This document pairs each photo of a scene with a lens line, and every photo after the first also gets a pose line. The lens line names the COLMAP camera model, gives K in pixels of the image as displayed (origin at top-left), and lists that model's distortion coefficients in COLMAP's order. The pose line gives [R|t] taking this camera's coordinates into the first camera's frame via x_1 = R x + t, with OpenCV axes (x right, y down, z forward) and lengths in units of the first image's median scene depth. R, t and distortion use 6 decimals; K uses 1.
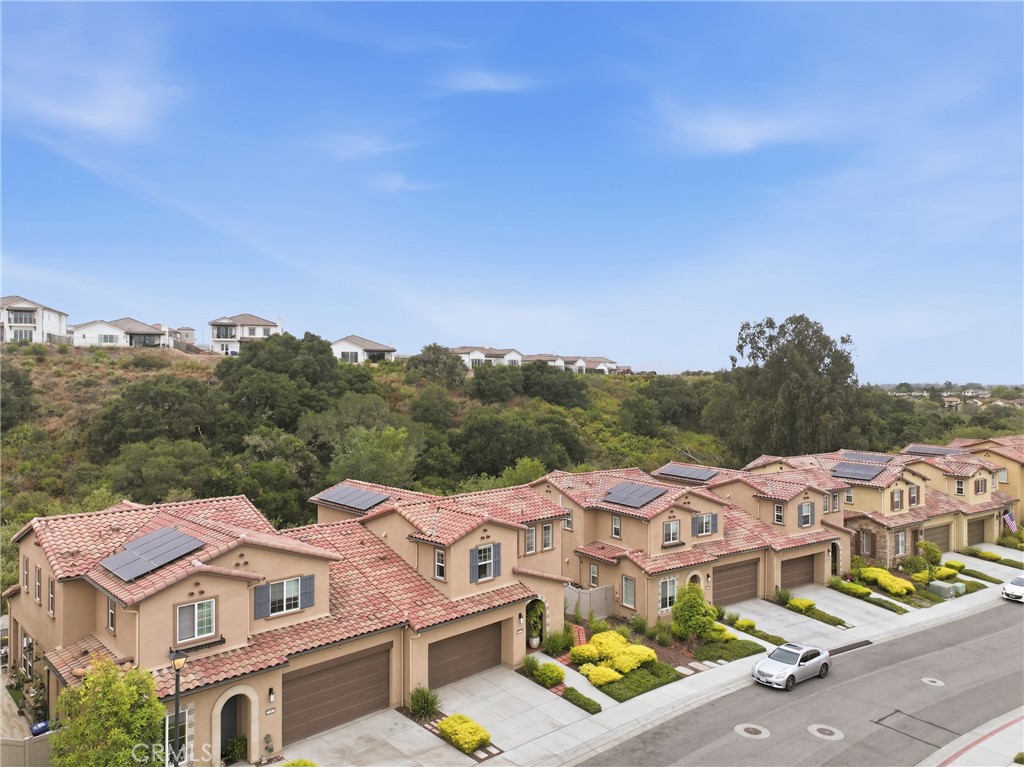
lens RADIAL K [[718.5, 0, 517.2], [0, 718.5, 380.6], [0, 0, 1]] dist [-0.000887, 0.015731]
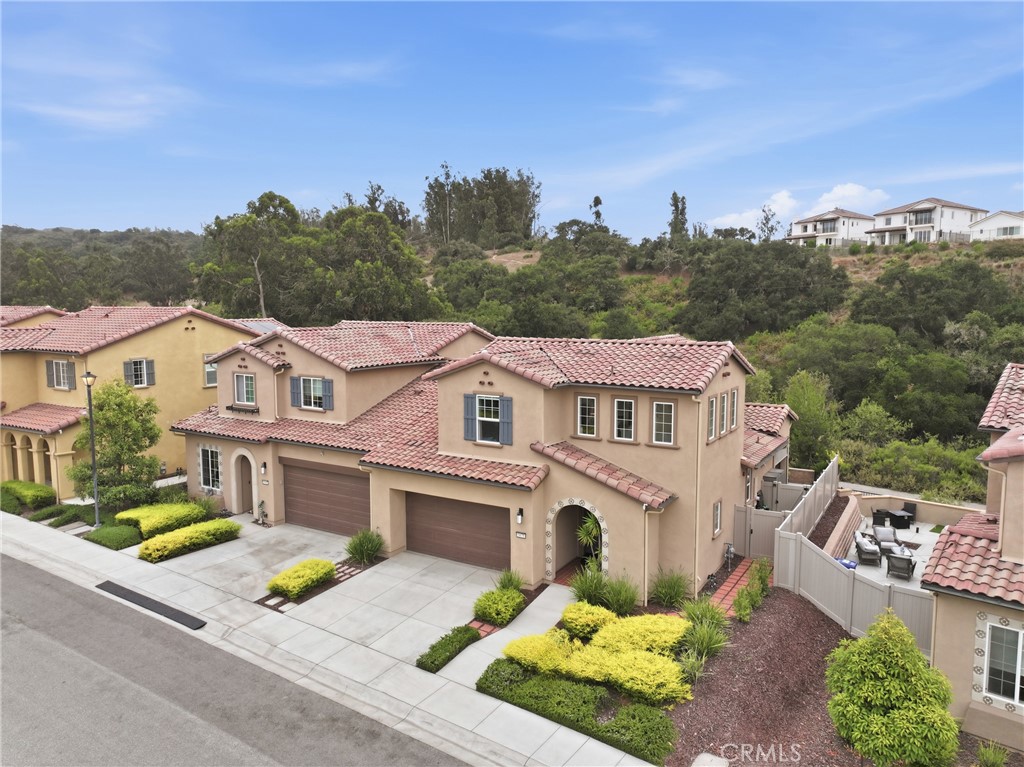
lens RADIAL K [[718.5, 0, 517.2], [0, 718.5, 380.6], [0, 0, 1]] dist [-0.000887, 0.015731]
pose [[0.248094, 0.098318, -0.963734, 0.584815], [-0.000389, 0.994846, 0.101392, 0.132957], [0.968736, -0.024780, 0.246854, 0.787013]]
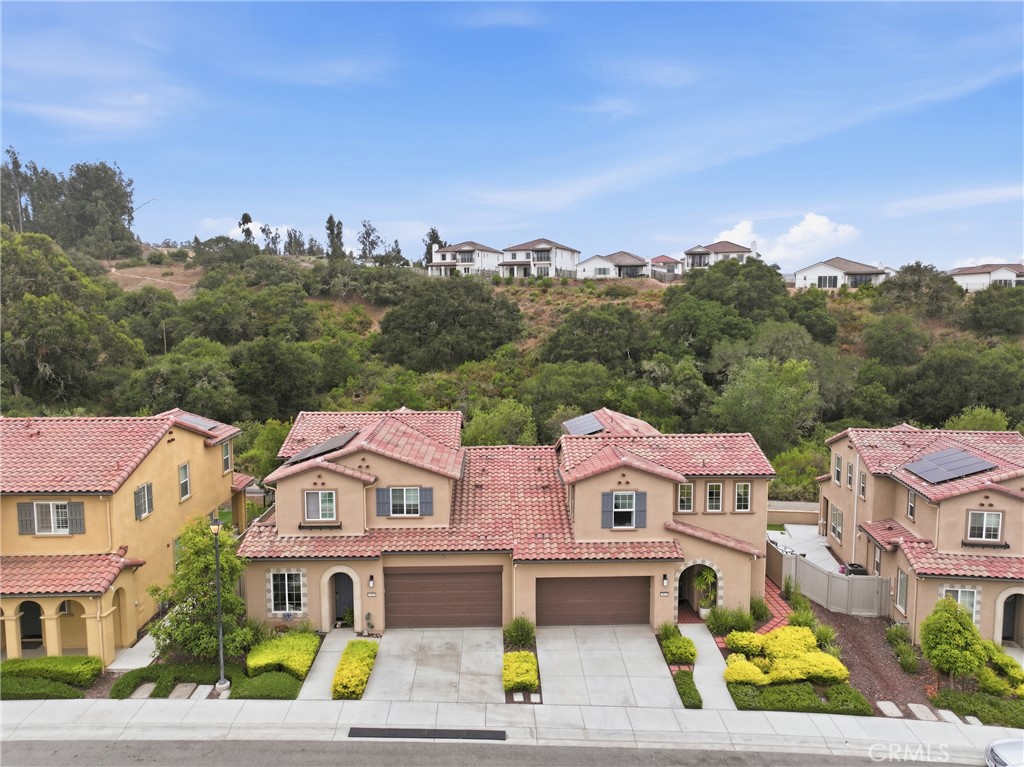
lens RADIAL K [[718.5, 0, 517.2], [0, 718.5, 380.6], [0, 0, 1]] dist [-0.000887, 0.015731]
pose [[0.739730, 0.066554, -0.669604, 0.416751], [0.001417, 0.994940, 0.100456, -0.000713], [0.672902, -0.075259, 0.735893, 0.233647]]
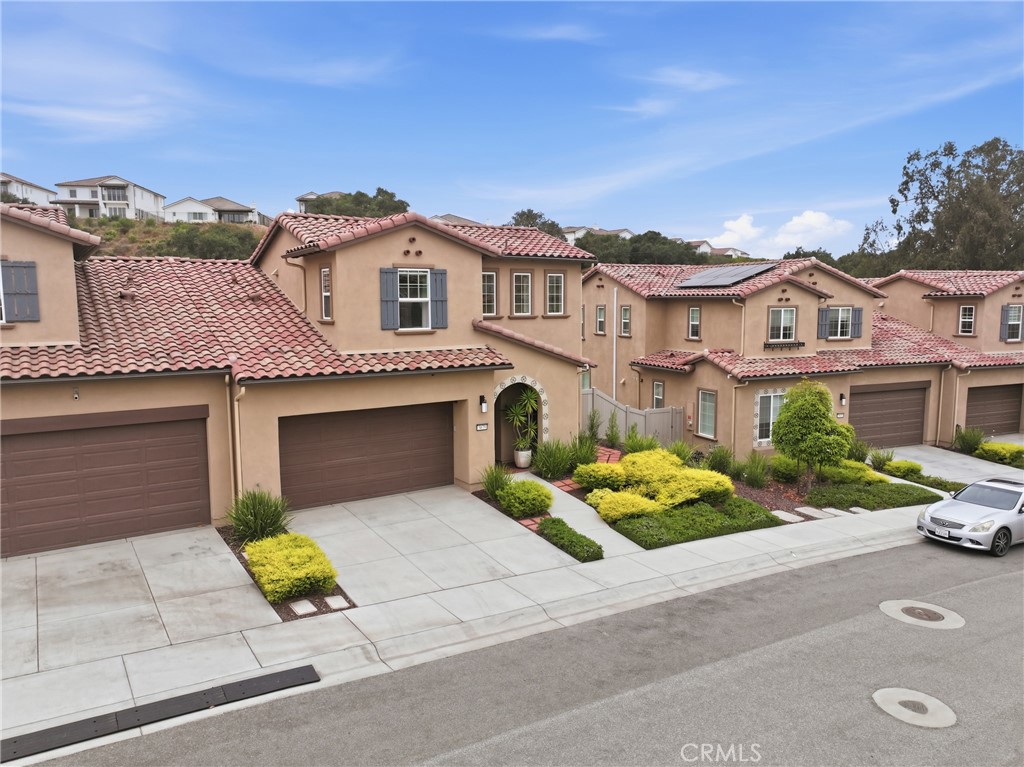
lens RADIAL K [[718.5, 0, 517.2], [0, 718.5, 380.6], [0, 0, 1]] dist [-0.000887, 0.015731]
pose [[0.983587, 0.015217, -0.179789, 0.125164], [0.004253, 0.994205, 0.107417, 0.235879], [0.180382, -0.106418, 0.977823, 0.424672]]
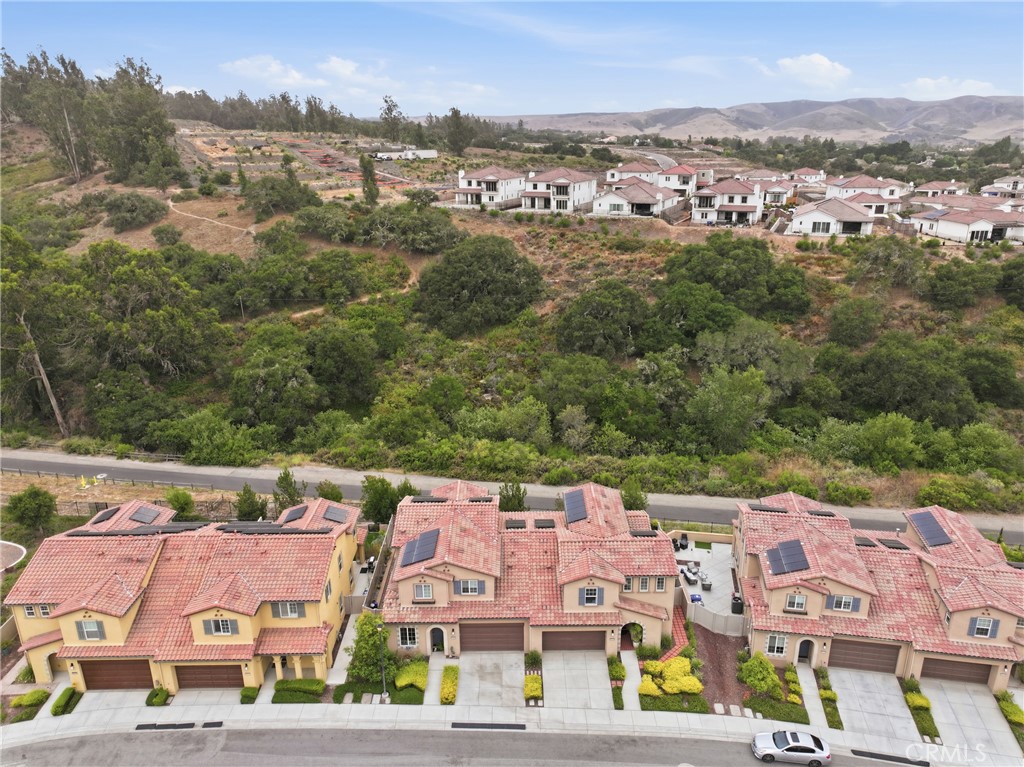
lens RADIAL K [[718.5, 0, 517.2], [0, 718.5, 380.6], [0, 0, 1]] dist [-0.000887, 0.015731]
pose [[0.718778, 0.216070, -0.660812, 0.745723], [0.009452, 0.947356, 0.320044, -0.679058], [0.695175, -0.236287, 0.678896, -0.103445]]
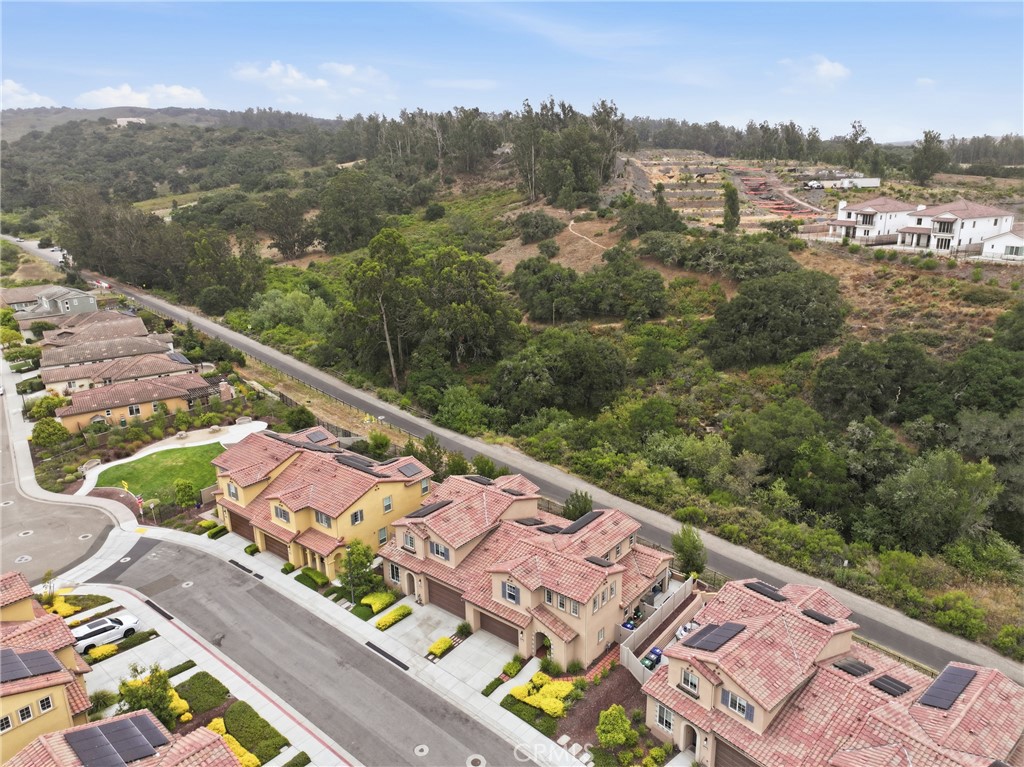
lens RADIAL K [[718.5, 0, 517.2], [0, 718.5, 380.6], [0, 0, 1]] dist [-0.000887, 0.015731]
pose [[0.121116, 0.277202, -0.953147, 1.384406], [0.013069, 0.959688, 0.280765, -0.688387], [0.992552, -0.046462, 0.112611, 0.773015]]
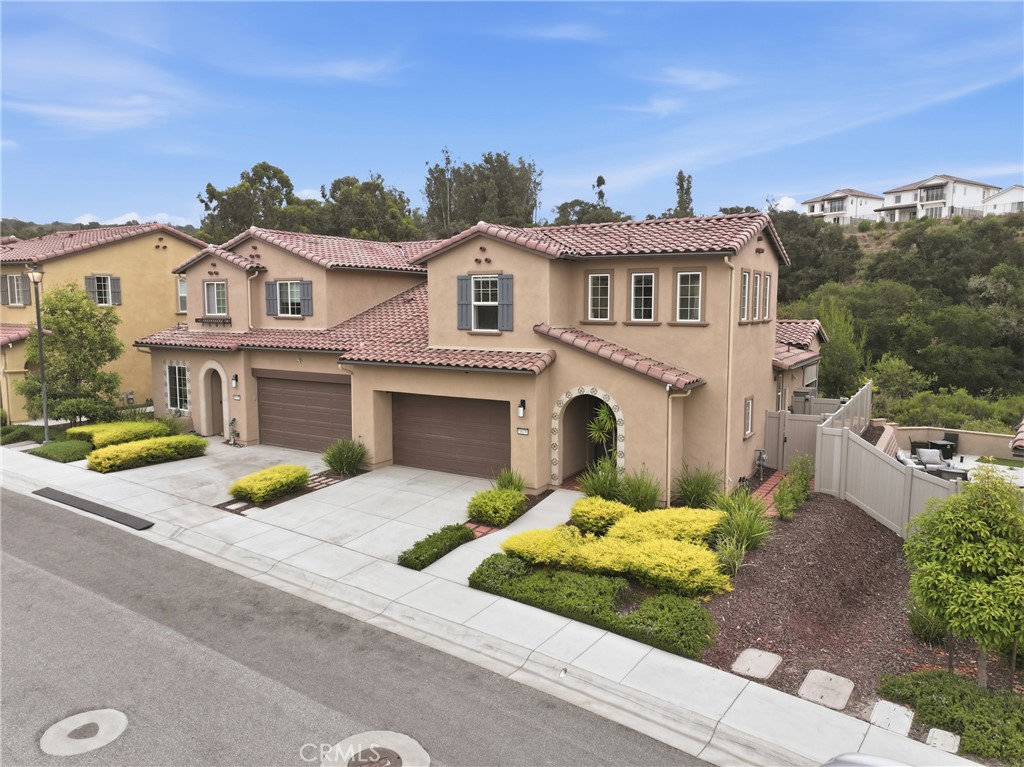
lens RADIAL K [[718.5, 0, 517.2], [0, 718.5, 380.6], [0, 0, 1]] dist [-0.000887, 0.015731]
pose [[0.246812, 0.101947, -0.963686, 0.512544], [-0.002257, 0.994509, 0.104630, 0.234408], [0.969061, -0.023649, 0.245686, 0.805218]]
